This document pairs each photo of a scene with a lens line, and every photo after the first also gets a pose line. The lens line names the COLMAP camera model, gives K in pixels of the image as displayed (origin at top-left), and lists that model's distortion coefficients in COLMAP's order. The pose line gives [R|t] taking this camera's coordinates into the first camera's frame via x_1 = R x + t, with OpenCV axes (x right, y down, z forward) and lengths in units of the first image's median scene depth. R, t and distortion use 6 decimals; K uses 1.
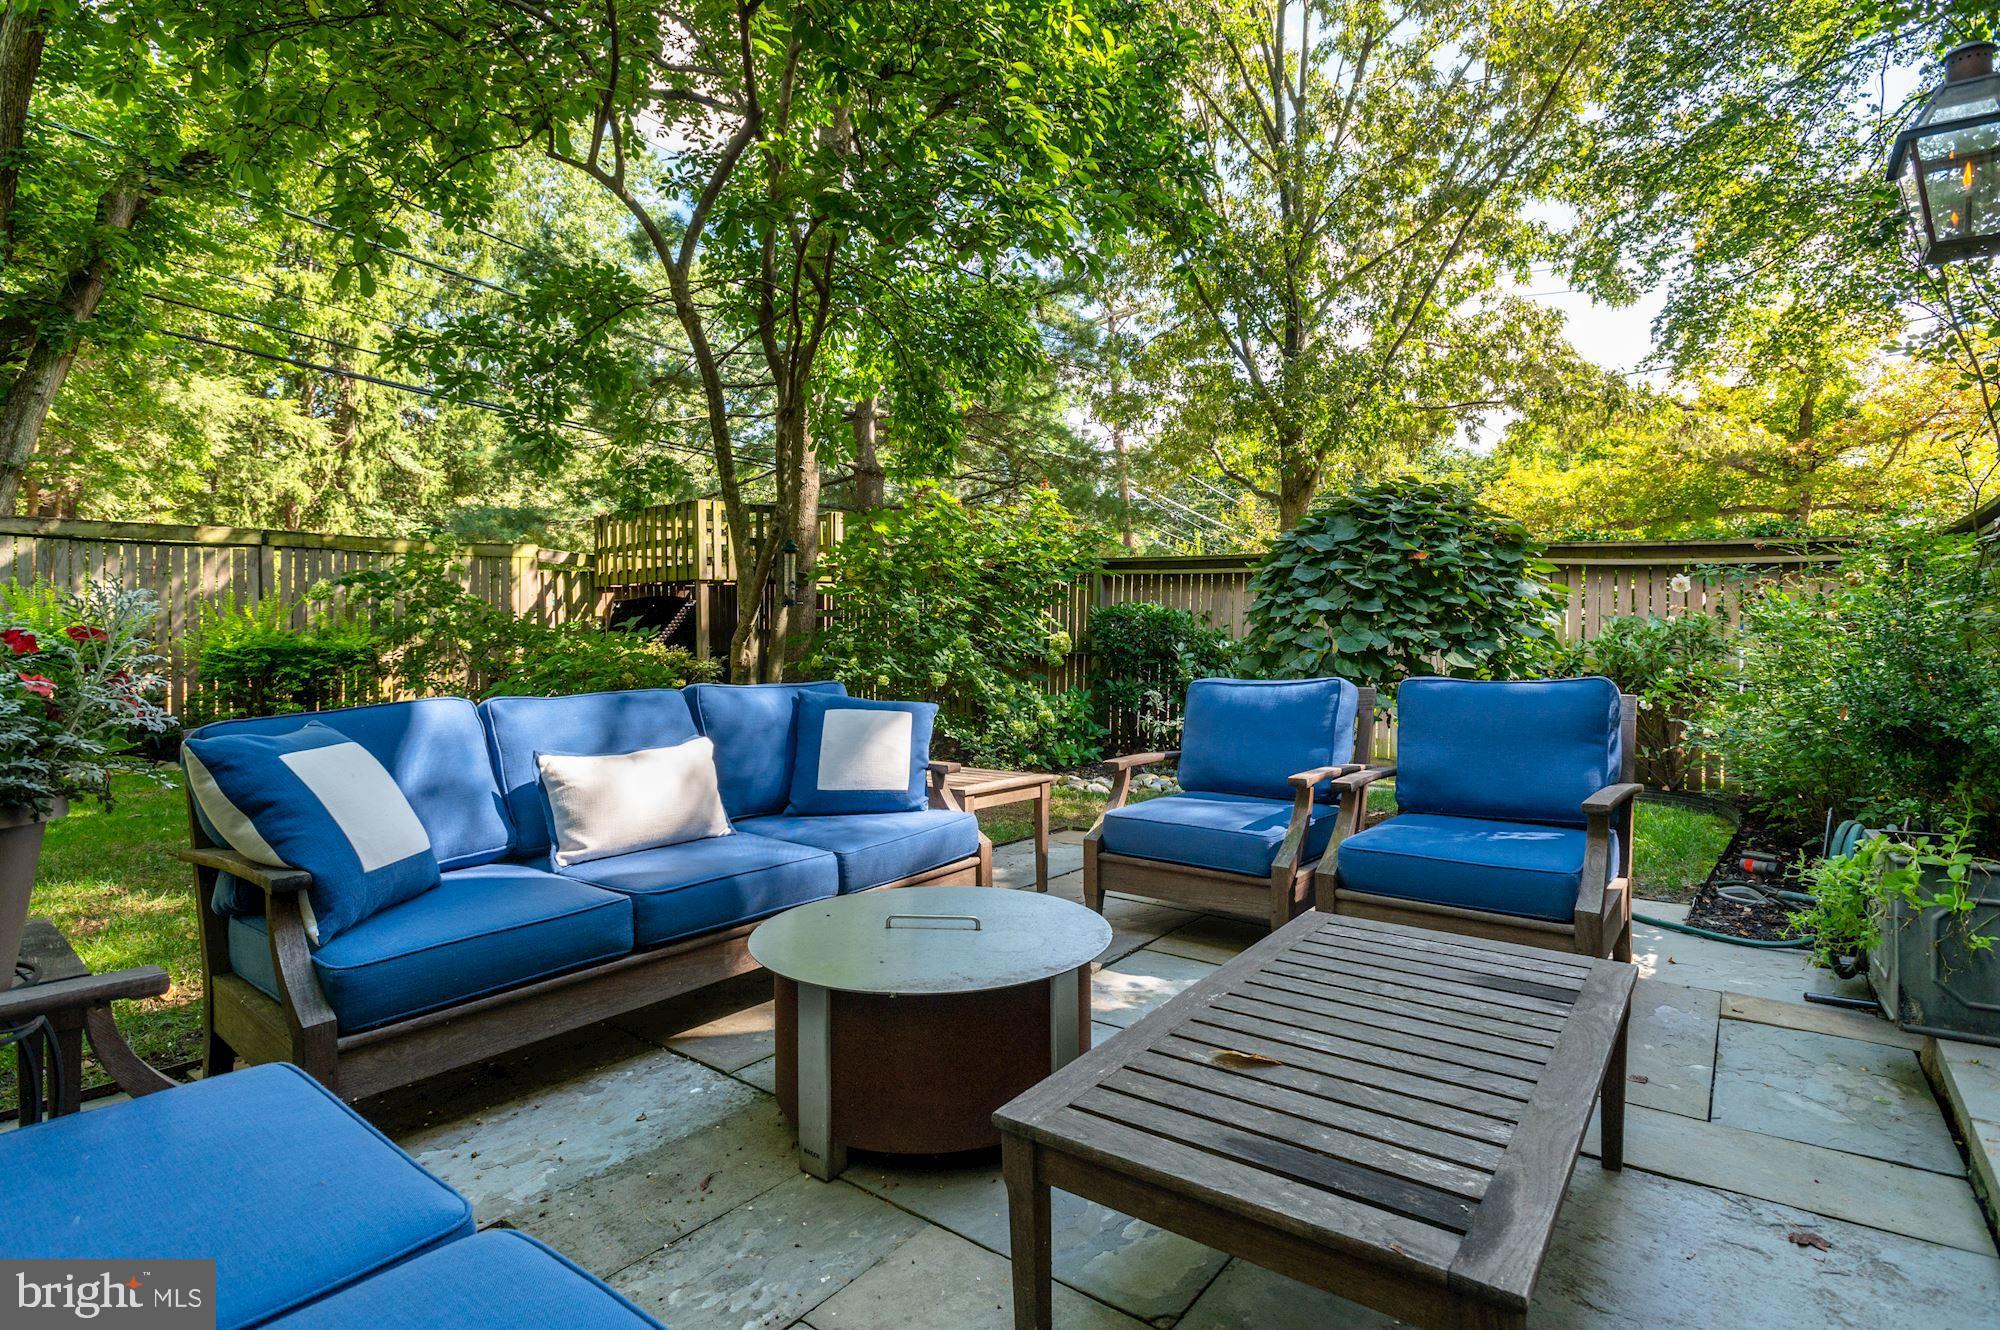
lens RADIAL K [[964.4, 0, 1000.0], [0, 964.4, 665.0], [0, 0, 1]] dist [-0.003008, -0.000281]
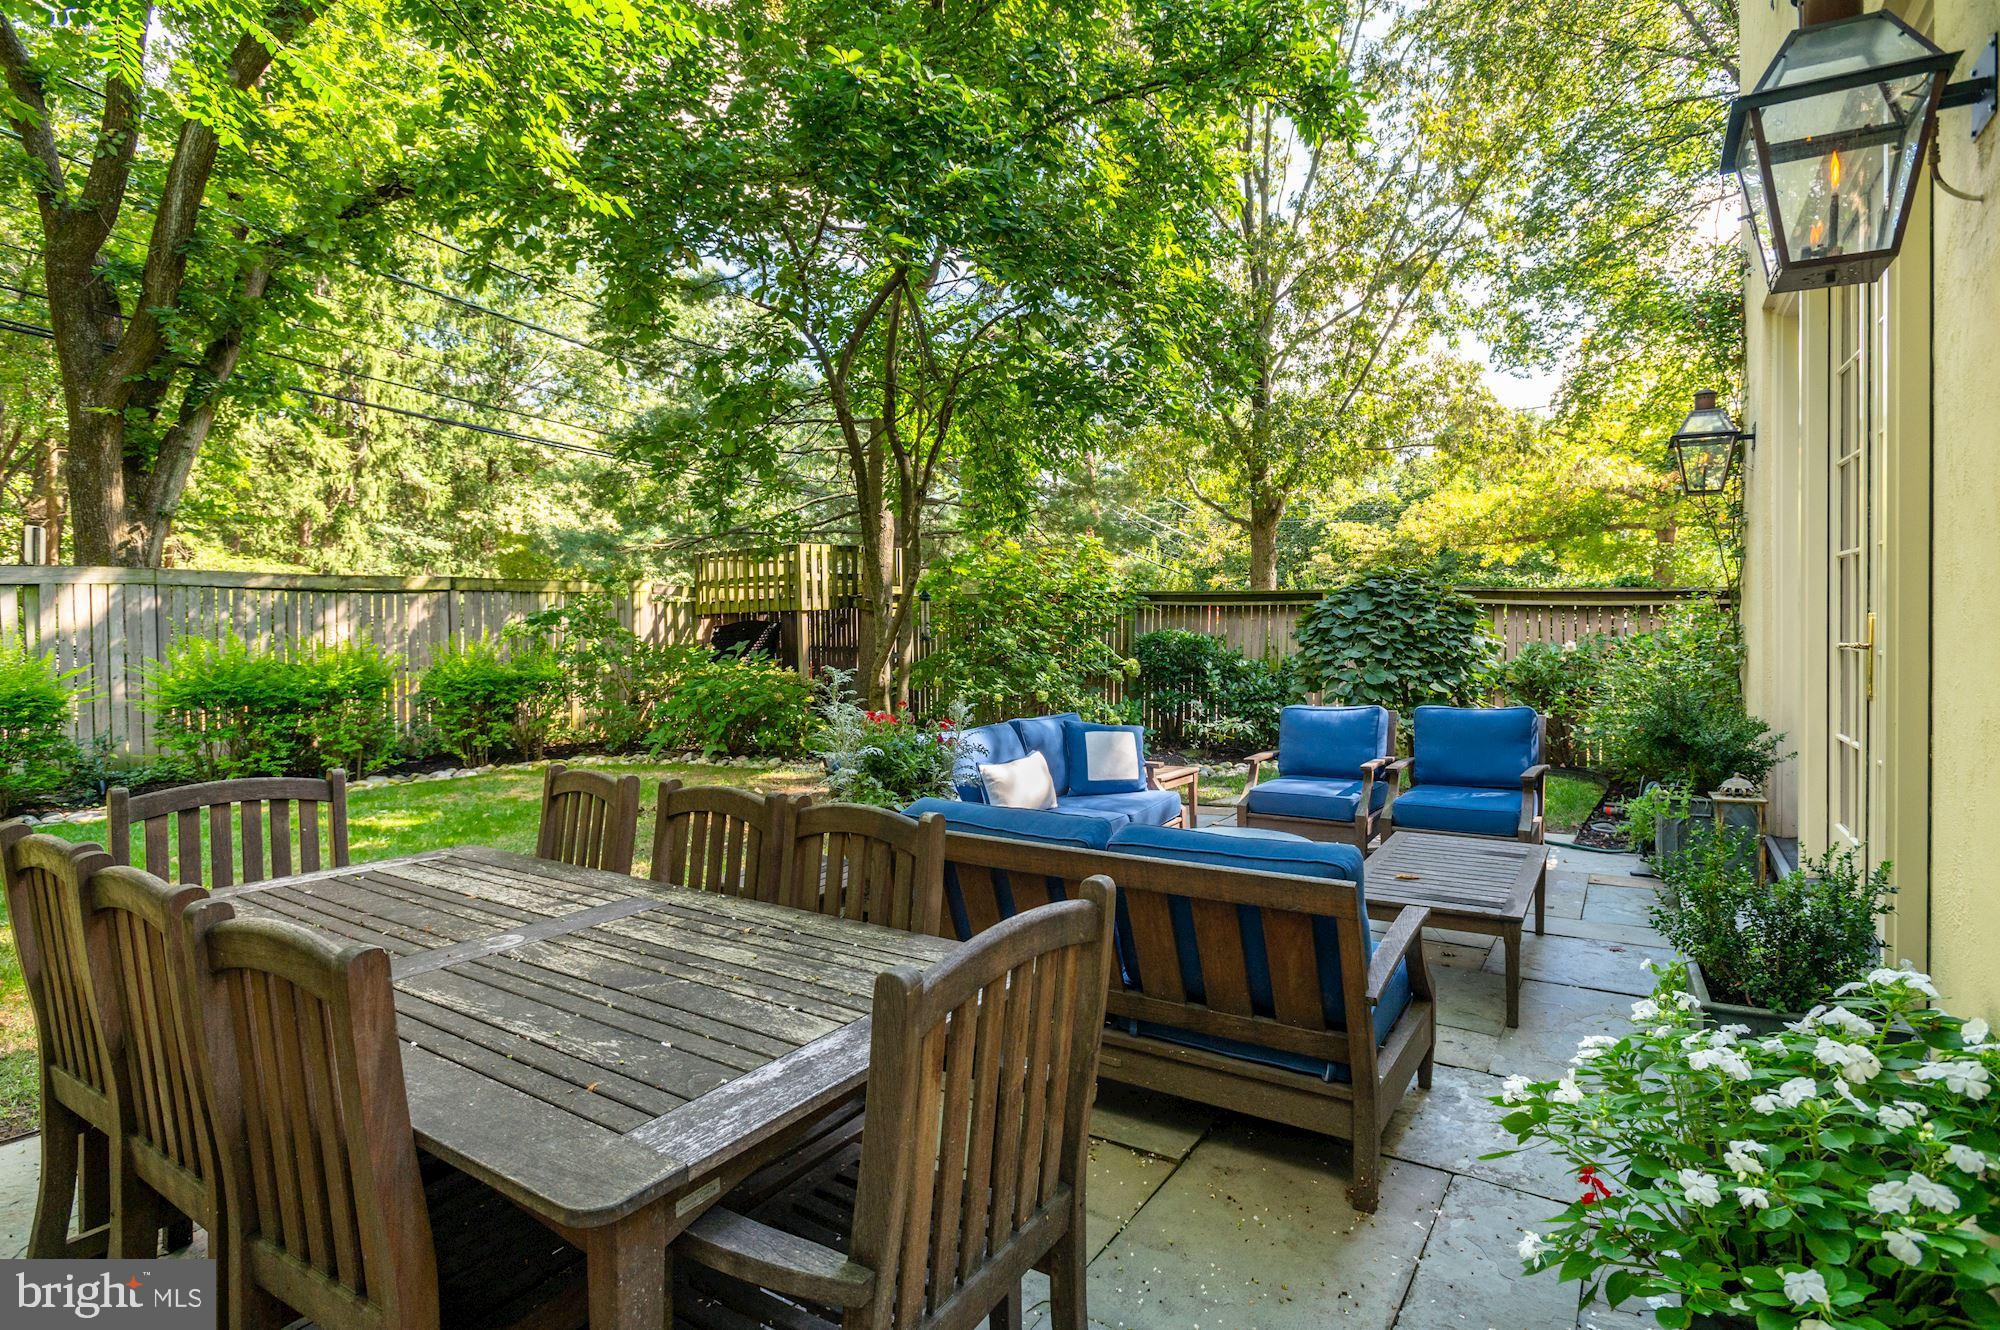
lens RADIAL K [[999.4, 0, 1000.0], [0, 999.4, 665.0], [0, 0, 1]] dist [0.000380, -0.000042]
pose [[0.995728, -0.015400, 0.091037, -0.178962], [0.014023, 0.999778, 0.015745, -0.036506], [-0.091259, -0.014401, 0.995723, -0.261542]]
